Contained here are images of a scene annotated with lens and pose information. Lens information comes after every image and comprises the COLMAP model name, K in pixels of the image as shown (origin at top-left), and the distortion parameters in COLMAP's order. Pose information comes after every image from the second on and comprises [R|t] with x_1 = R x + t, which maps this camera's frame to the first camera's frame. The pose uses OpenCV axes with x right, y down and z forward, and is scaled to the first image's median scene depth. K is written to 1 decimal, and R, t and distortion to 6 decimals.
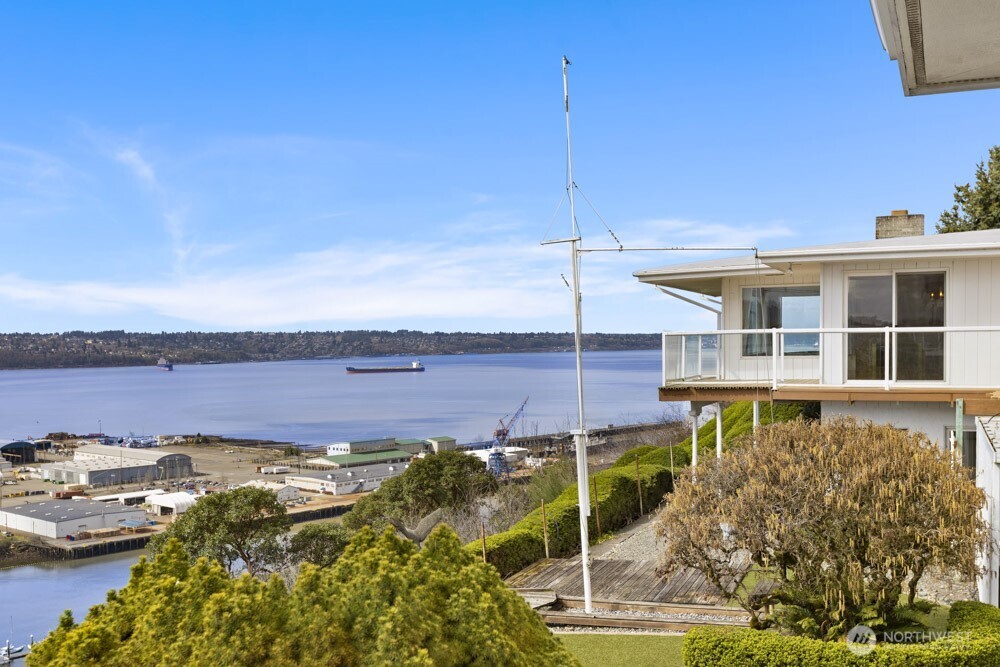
lens RADIAL K [[1030.3, 0, 500.5], [0, 1030.3, 354.4], [0, 0, 1]] dist [-0.024570, -0.009428]
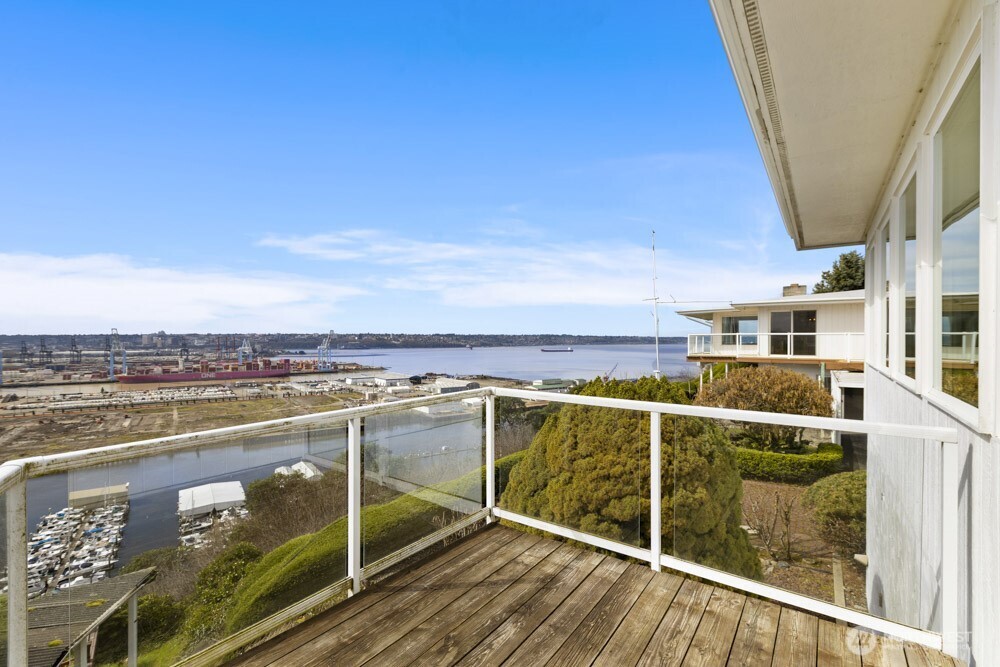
lens RADIAL K [[437.9, 0, 500.0], [0, 437.9, 333.5], [0, 0, 1]] dist [0.002050, 0.000252]
pose [[0.975610, 0.007750, -0.219375, -0.050105], [-0.013680, 0.999581, -0.025524, 0.008581], [0.219085, 0.027903, 0.975307, -0.129504]]
